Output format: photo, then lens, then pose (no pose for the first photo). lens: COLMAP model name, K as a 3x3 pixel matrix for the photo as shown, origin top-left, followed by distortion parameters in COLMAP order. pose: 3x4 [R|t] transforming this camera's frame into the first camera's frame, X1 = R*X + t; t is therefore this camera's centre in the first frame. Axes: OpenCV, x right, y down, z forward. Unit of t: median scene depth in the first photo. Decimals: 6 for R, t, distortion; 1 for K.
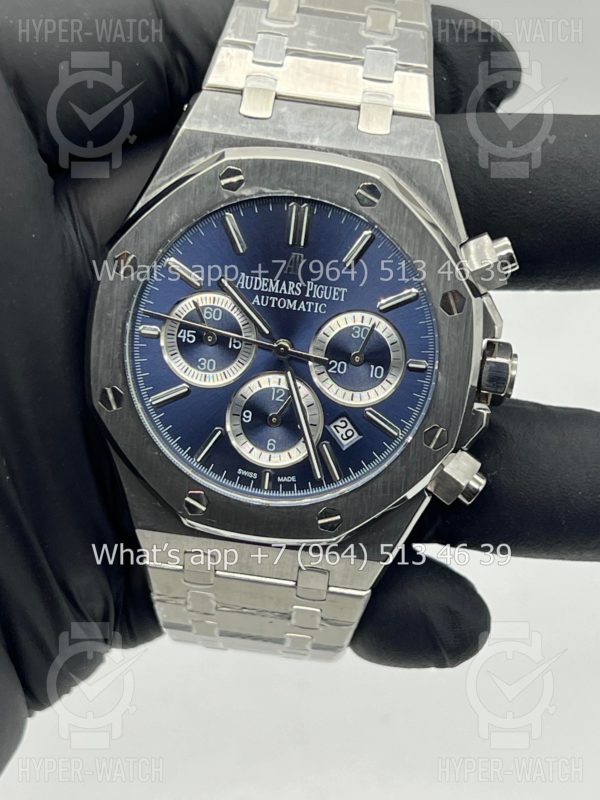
lens RADIAL K [[1962.7, 0, 307.1], [0, 1962.7, 403.8], [0, 0, 1]] dist [0.180050, 0.000000]
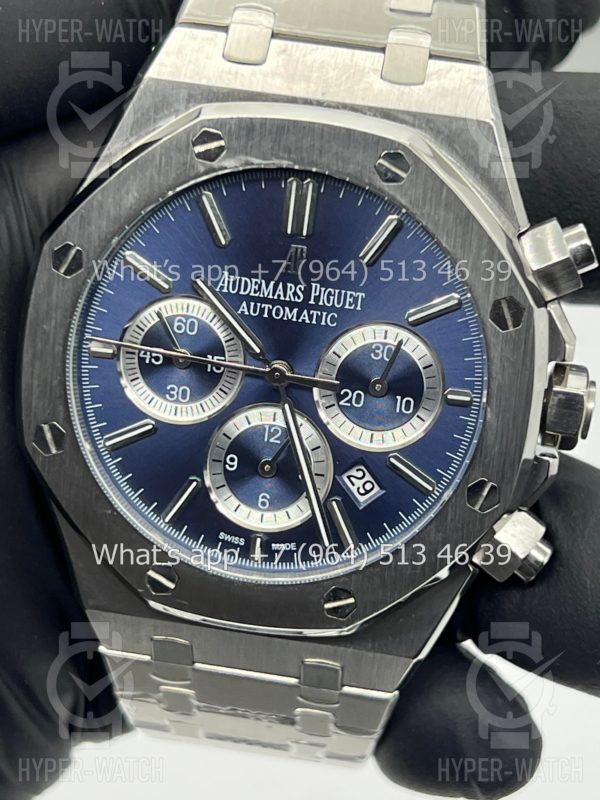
lens RADIAL K [[1962.7, 0, 293.8], [0, 1962.7, 401.6], [0, 0, 1]] dist [0.180050, 0.000000]
pose [[0.998716, 0.006495, -0.050242, 0.030942], [-0.005796, 0.999884, 0.014050, -0.027761], [0.050328, -0.013740, 0.998638, 0.254440]]
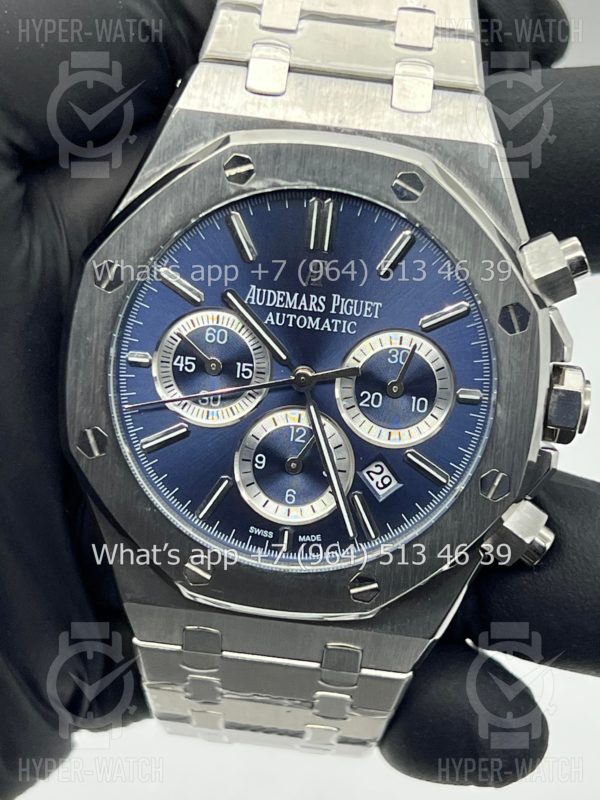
lens RADIAL K [[1962.7, 0, 302.6], [0, 1962.7, 396.7], [0, 0, 1]] dist [0.180050, 0.000000]
pose [[0.999695, -0.013824, 0.020441, -0.029361], [0.014191, 0.999739, -0.017901, -0.005697], [-0.020189, 0.018186, 0.999631, 0.189320]]
